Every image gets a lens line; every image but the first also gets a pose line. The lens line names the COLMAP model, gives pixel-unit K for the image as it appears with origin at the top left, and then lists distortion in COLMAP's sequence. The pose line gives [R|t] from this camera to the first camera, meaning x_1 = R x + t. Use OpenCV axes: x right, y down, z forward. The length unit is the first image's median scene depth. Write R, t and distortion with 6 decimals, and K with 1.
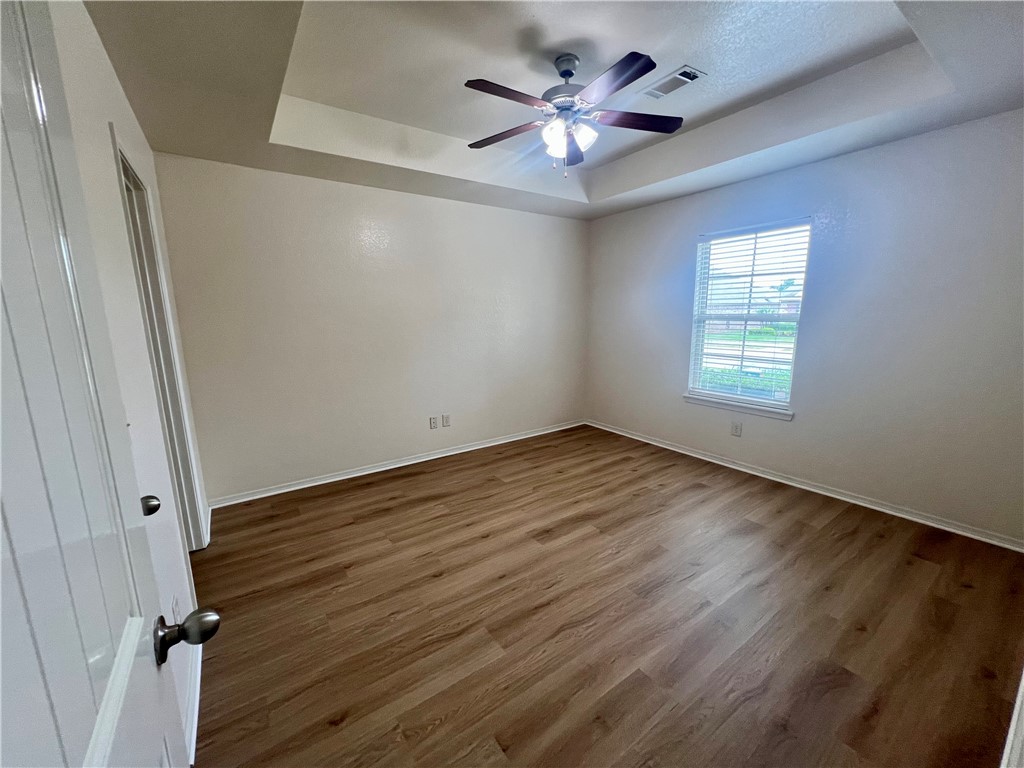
lens RADIAL K [[408.3, 0, 512.0], [0, 408.3, 384.0], [0, 0, 1]] dist [0.000177, -0.000110]
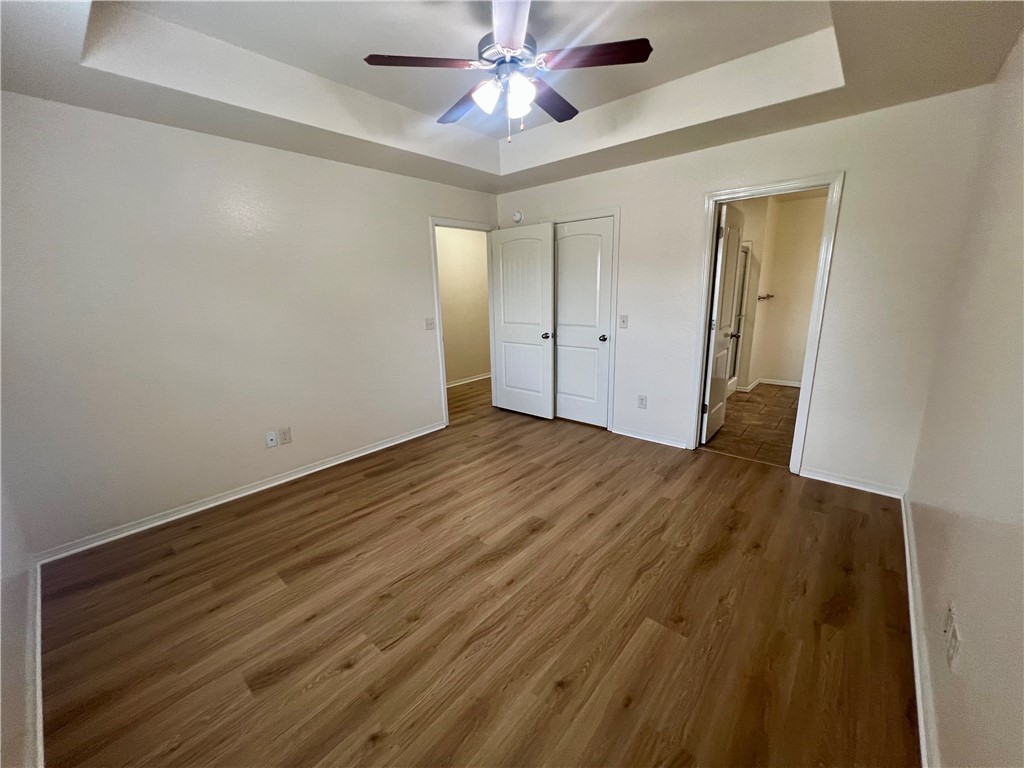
lens RADIAL K [[408.3, 0, 512.0], [0, 408.3, 384.0], [0, 0, 1]] dist [0.000177, -0.000110]
pose [[-0.969178, 0.093659, -0.227862, 0.304909], [-0.005890, 0.915843, 0.401493, -0.310867], [0.246290, 0.390460, -0.887064, 1.614108]]
